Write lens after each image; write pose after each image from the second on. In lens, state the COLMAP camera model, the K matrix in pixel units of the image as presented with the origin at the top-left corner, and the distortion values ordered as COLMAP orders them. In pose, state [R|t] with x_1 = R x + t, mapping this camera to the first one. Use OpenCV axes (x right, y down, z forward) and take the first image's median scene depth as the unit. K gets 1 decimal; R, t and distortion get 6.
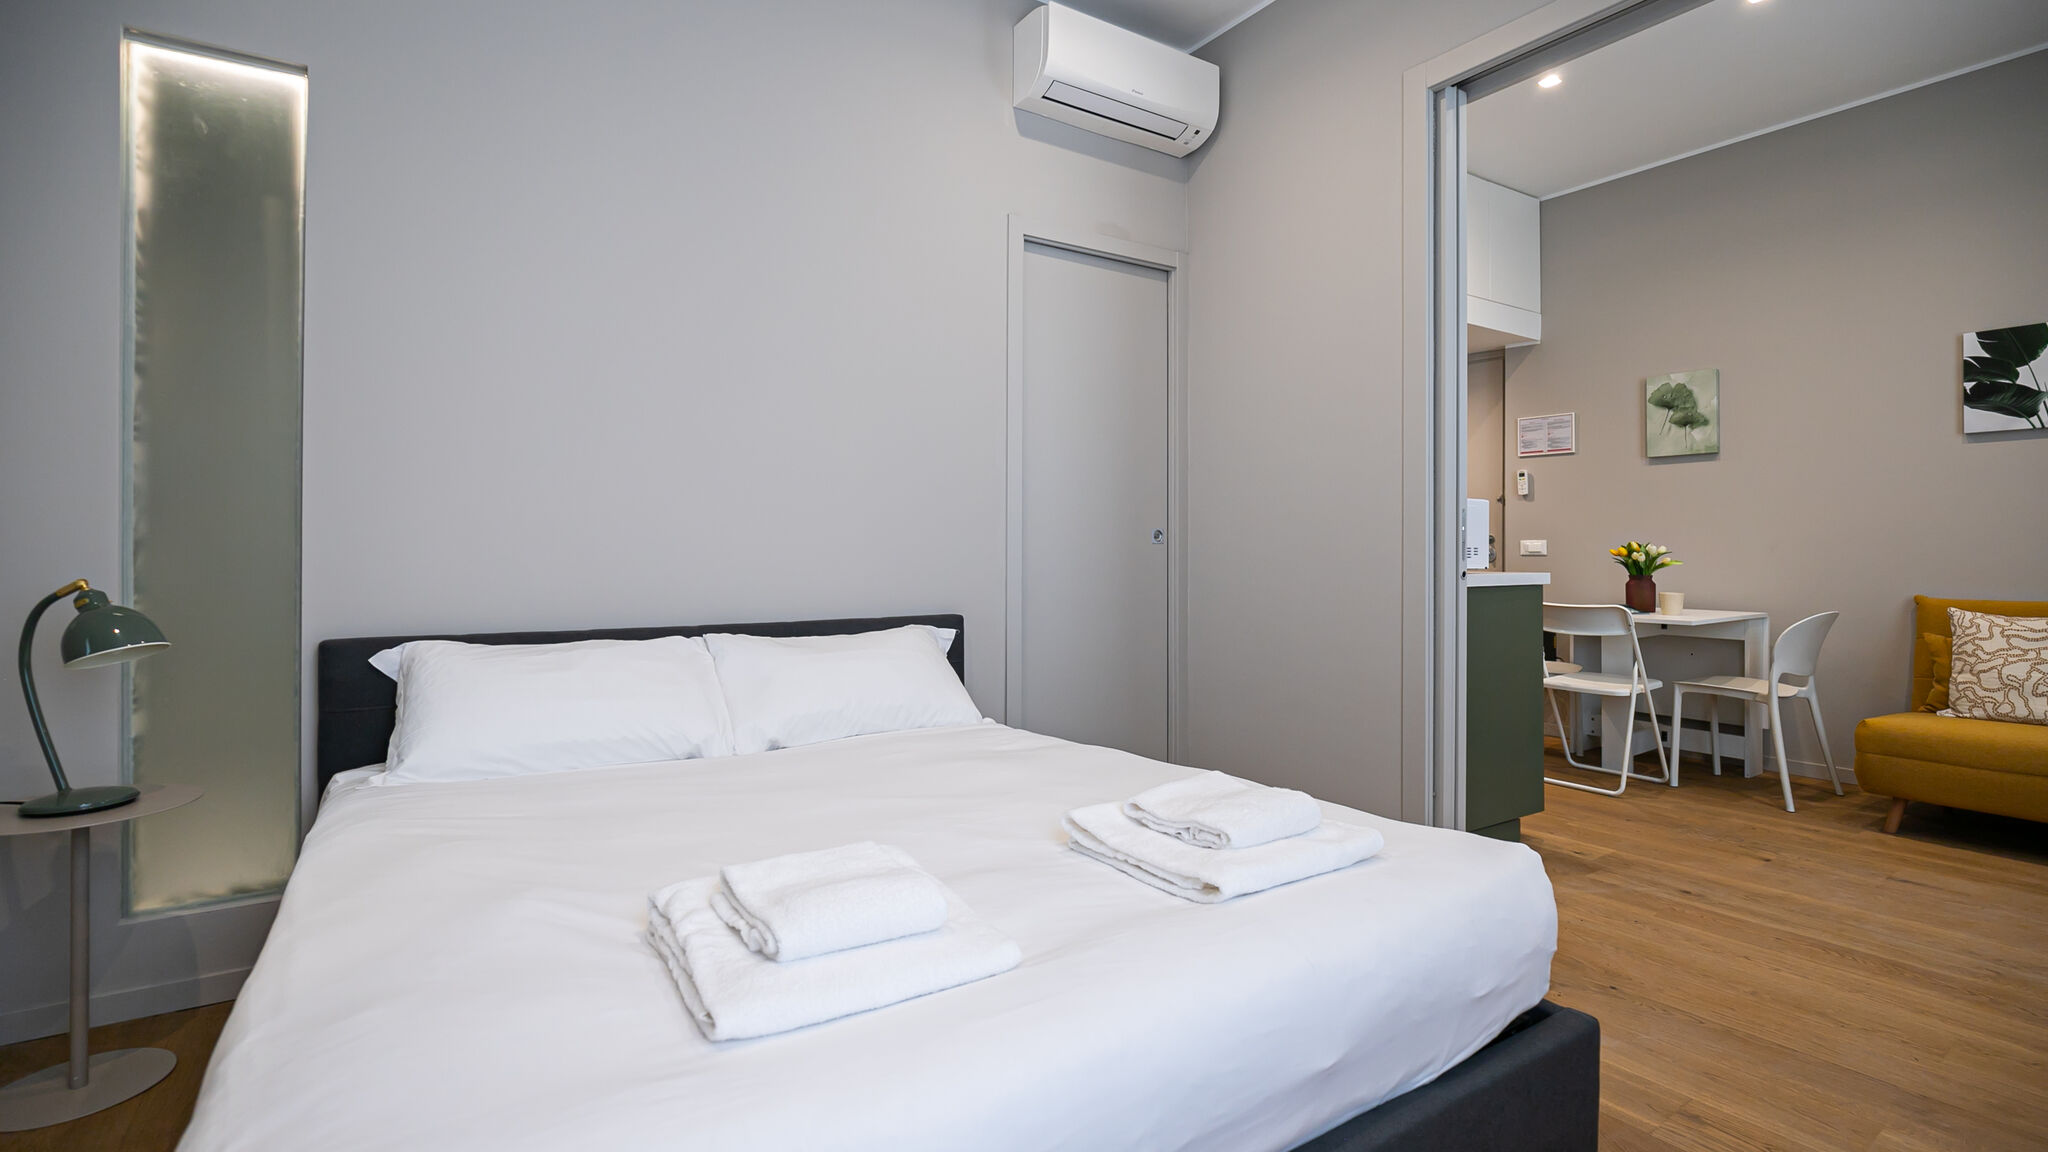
lens RADIAL K [[948.1, 0, 1014.6], [0, 948.1, 539.5], [0, 0, 1]] dist [-0.016943, 0.005189]
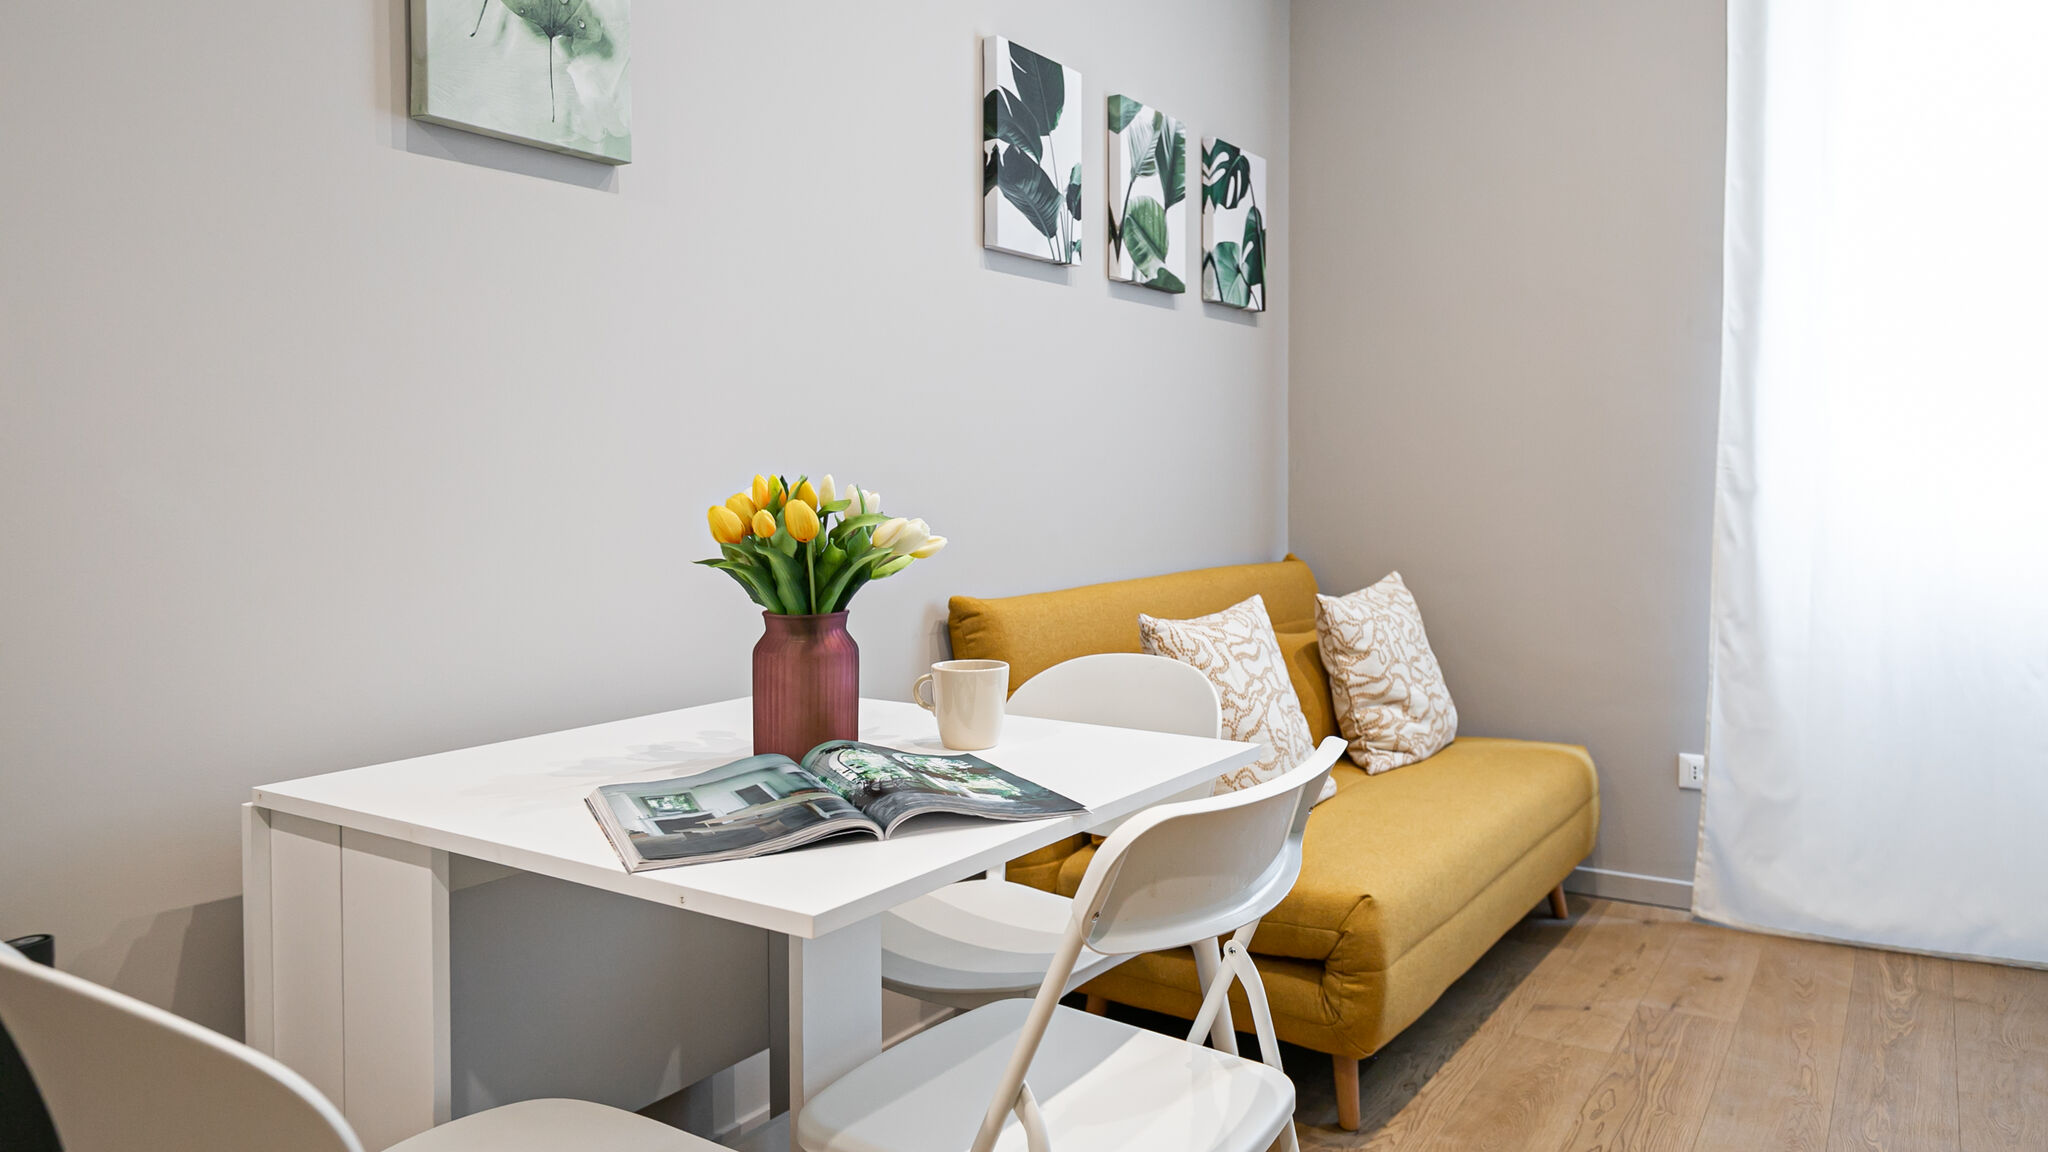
lens RADIAL K [[1385.0, 0, 1134.6], [0, 1385.0, 497.7], [0, 0, 1]] dist [-0.010951, 0.010492]
pose [[-0.437161, -0.017772, 0.899208, 0.432926], [-0.008024, 0.999842, 0.015859, 0.002701], [-0.899347, -0.000282, -0.437235, 1.531799]]
